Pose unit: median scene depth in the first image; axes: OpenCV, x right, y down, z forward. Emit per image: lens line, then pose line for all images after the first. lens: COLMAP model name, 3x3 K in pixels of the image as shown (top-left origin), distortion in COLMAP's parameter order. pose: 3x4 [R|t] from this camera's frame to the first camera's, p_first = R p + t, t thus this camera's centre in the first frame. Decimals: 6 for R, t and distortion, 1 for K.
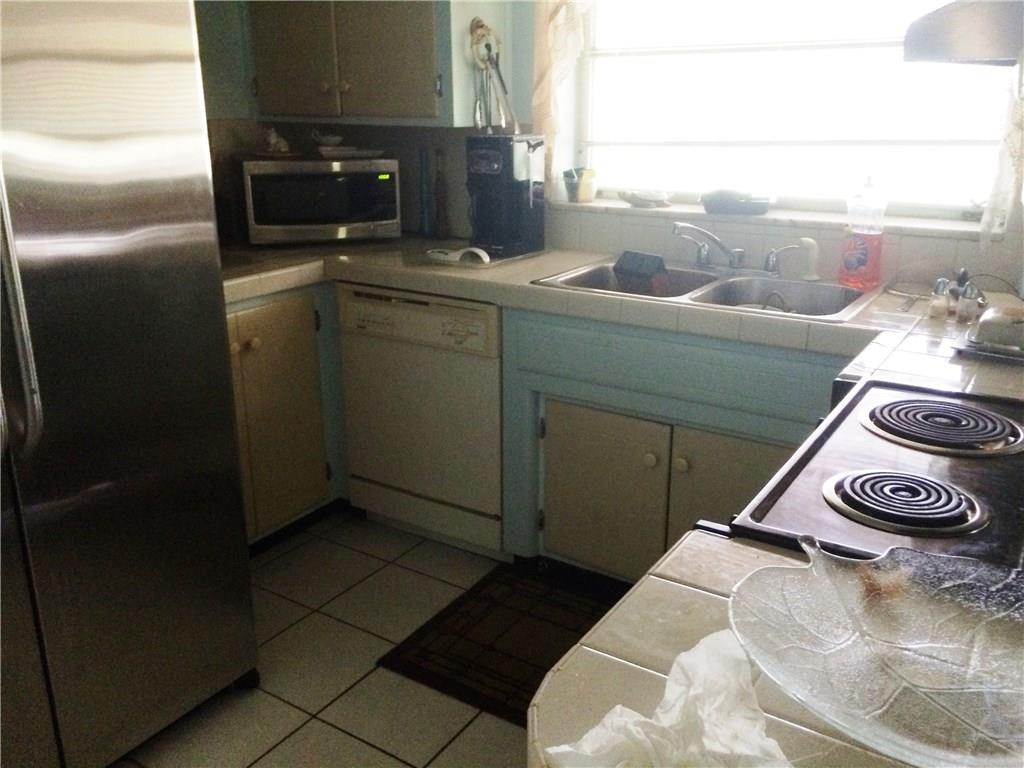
lens RADIAL K [[880.9, 0, 508.8], [0, 880.9, 383.2], [0, 0, 1]] dist [0.071452, -0.082362]
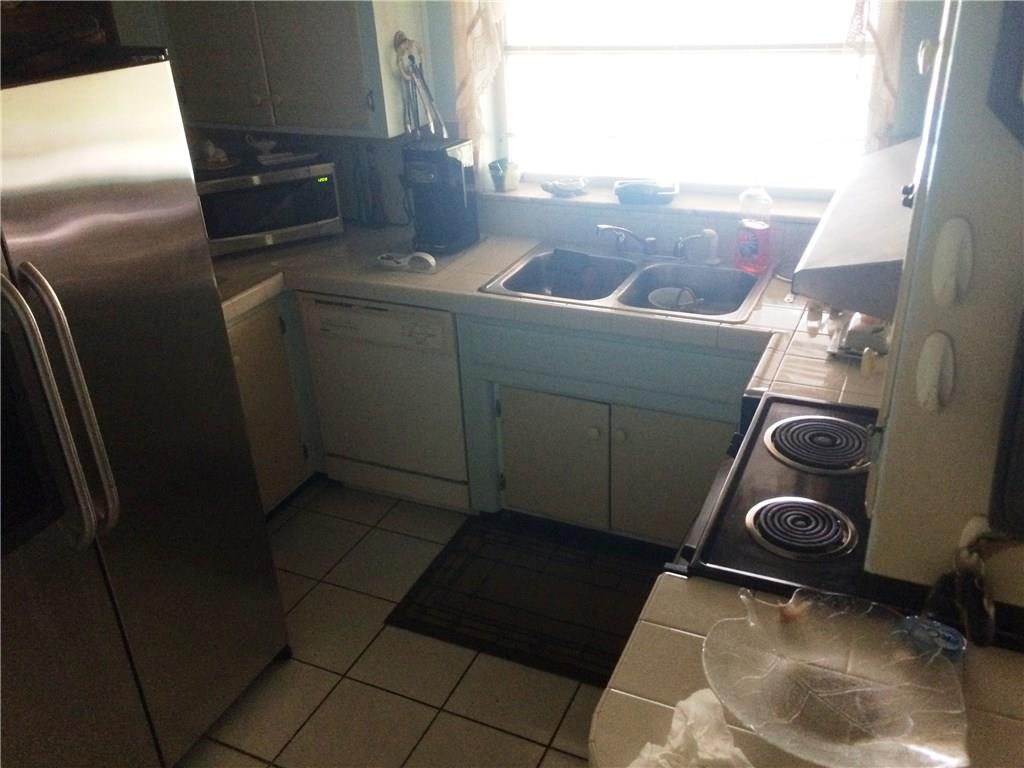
lens RADIAL K [[880.9, 0, 511.9], [0, 880.9, 384.8], [0, 0, 1]] dist [0.071452, -0.082362]
pose [[0.988305, -0.105850, 0.109764, -0.065729], [0.087154, 0.982769, 0.163000, -0.161134], [-0.125127, -0.151527, 0.980501, -0.136400]]
